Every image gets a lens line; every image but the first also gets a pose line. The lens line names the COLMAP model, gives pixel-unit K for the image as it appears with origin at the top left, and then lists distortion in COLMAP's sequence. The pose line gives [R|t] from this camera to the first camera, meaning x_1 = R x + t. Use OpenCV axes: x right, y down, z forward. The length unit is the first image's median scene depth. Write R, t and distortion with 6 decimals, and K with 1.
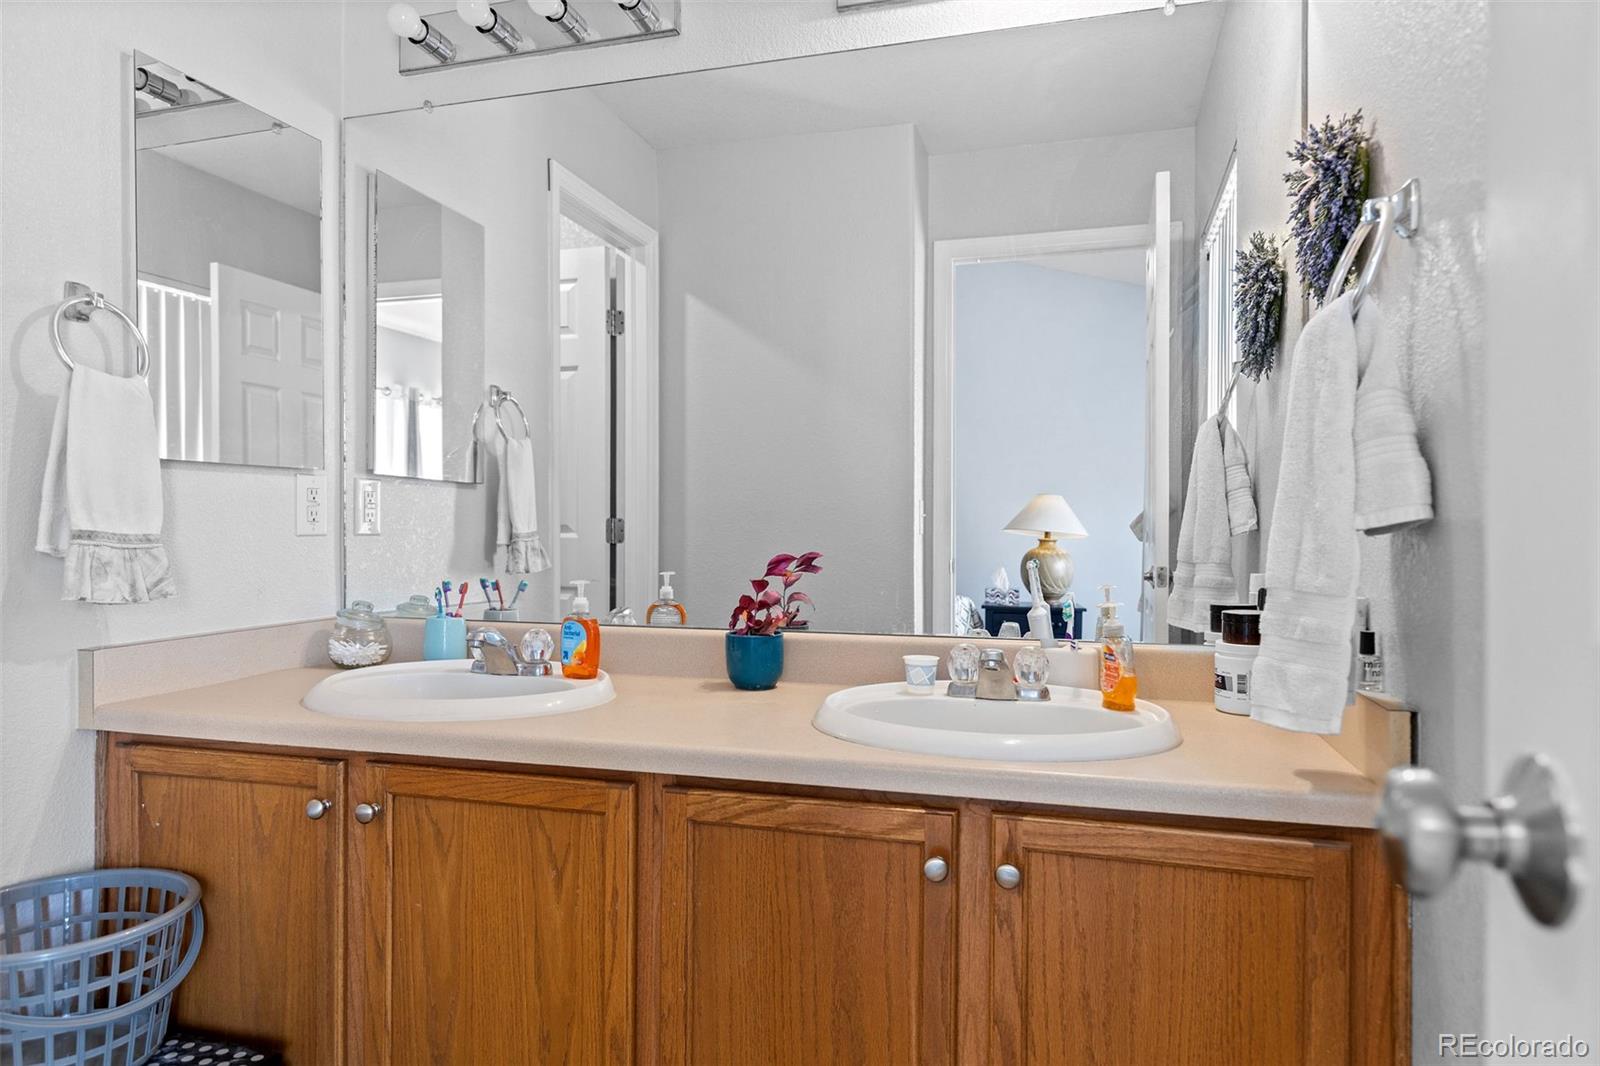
lens RADIAL K [[981.8, 0, 800.0], [0, 981.8, 533.0], [0, 0, 1]] dist [-0.000028, -0.000022]
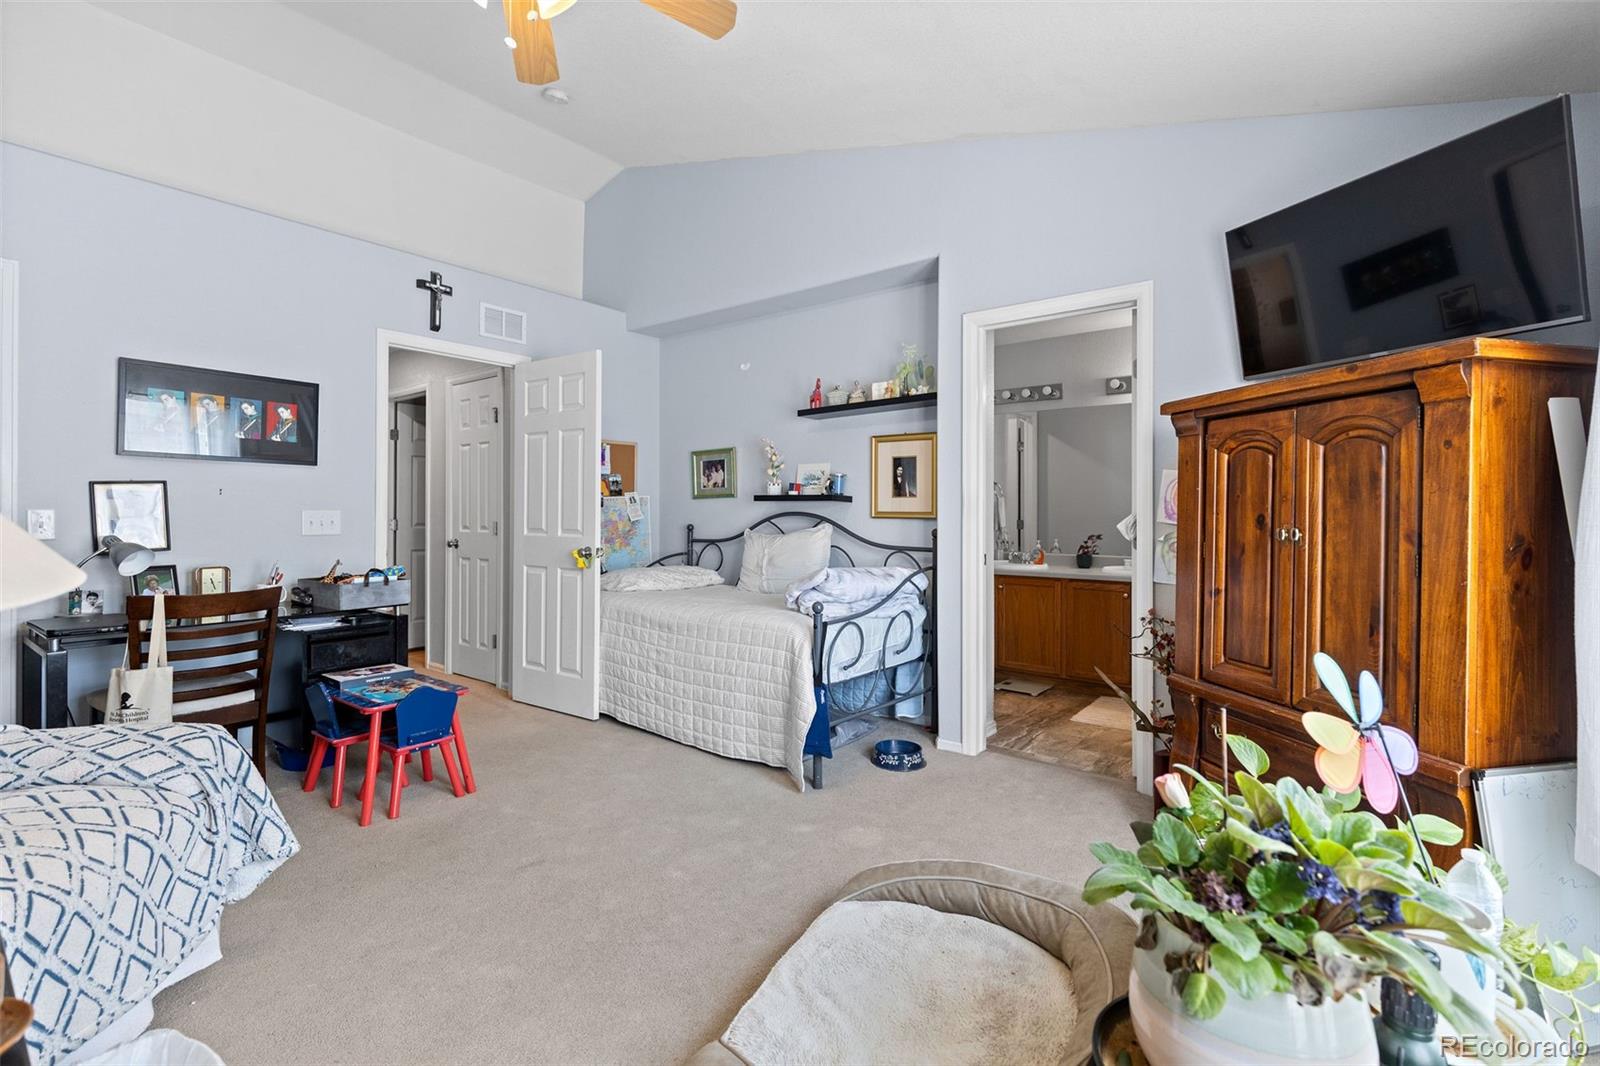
lens RADIAL K [[731.3, 0, 798.5], [0, 731.3, 508.0], [0, 0, 1]] dist [0.004471, -0.000406]
pose [[0.930389, 0.004651, -0.366543, -0.046519], [-0.007736, 0.999946, -0.006948, -0.070538], [0.366491, 0.009300, 0.930375, -2.704031]]
